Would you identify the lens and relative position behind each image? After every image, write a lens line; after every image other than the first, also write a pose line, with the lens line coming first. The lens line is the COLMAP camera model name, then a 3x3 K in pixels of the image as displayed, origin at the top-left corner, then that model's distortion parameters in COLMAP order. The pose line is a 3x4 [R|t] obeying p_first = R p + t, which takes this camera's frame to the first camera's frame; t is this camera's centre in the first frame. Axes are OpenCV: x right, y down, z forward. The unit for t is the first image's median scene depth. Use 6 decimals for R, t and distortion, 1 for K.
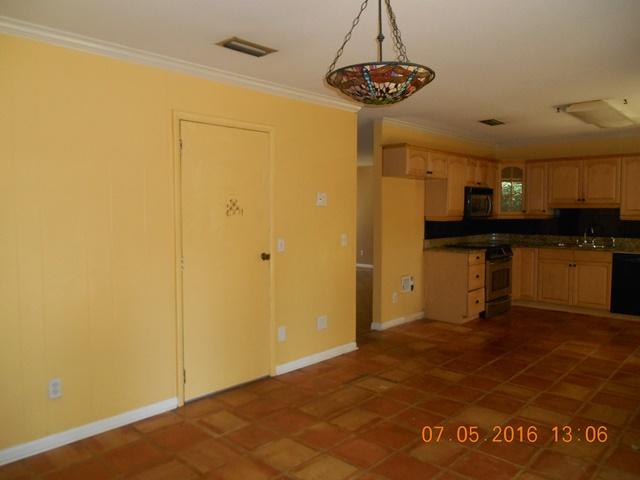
lens RADIAL K [[486.0, 0, 319.7], [0, 486.0, 238.0], [0, 0, 1]] dist [0.003251, -0.002322]
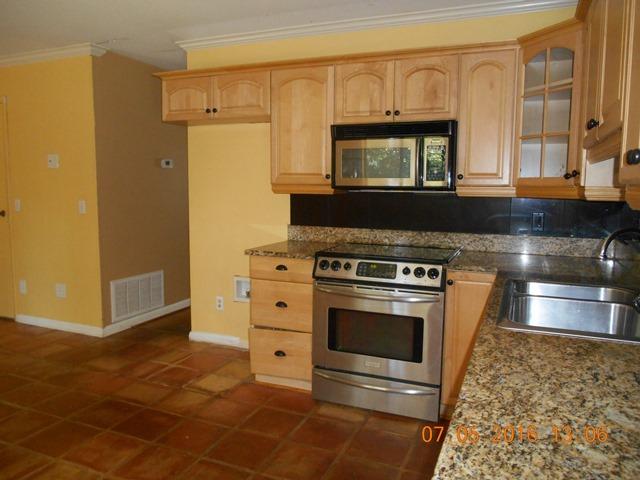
lens RADIAL K [[486.0, 0, 320.3], [0, 486.0, 242.7], [0, 0, 1]] dist [0.003251, -0.002322]
pose [[0.334636, 0.116156, -0.935161, 1.002956], [-0.064830, 0.992861, 0.100124, -0.047153], [0.940115, 0.027122, 0.339777, 1.085468]]
